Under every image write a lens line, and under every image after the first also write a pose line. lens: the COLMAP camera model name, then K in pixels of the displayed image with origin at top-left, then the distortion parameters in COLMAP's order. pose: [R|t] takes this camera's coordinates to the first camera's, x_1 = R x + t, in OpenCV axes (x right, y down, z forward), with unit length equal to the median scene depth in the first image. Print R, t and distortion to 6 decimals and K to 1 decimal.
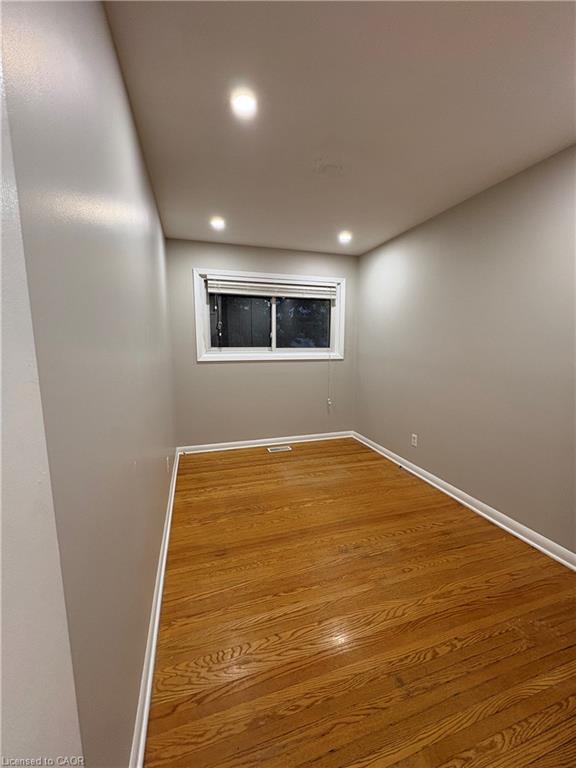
lens RADIAL K [[305.5, 0, 289.2], [0, 305.5, 384.1], [0, 0, 1]] dist [0.000391, -0.000141]
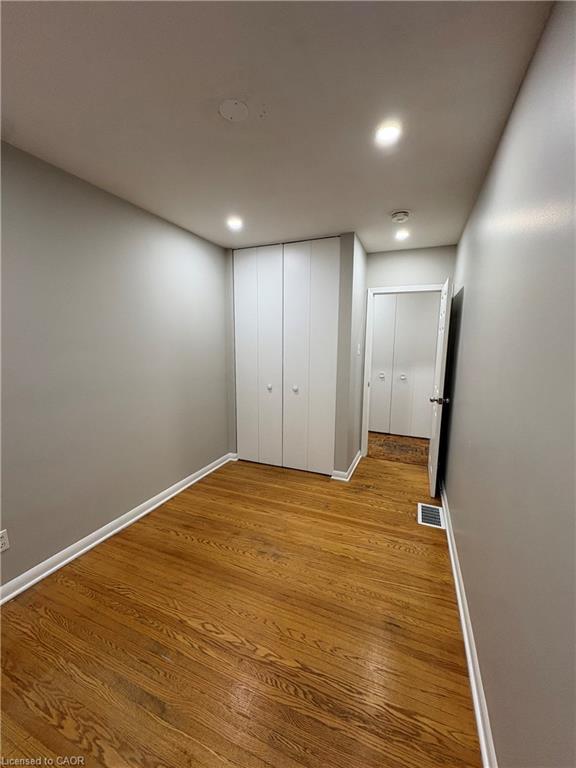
lens RADIAL K [[305.5, 0, 287.9], [0, 305.5, 388.7], [0, 0, 1]] dist [0.000391, -0.000141]
pose [[-0.765621, -0.103241, 0.634953, -0.466187], [0.082086, 0.963290, 0.255606, -0.275010], [-0.638033, 0.247818, -0.729041, 1.627446]]
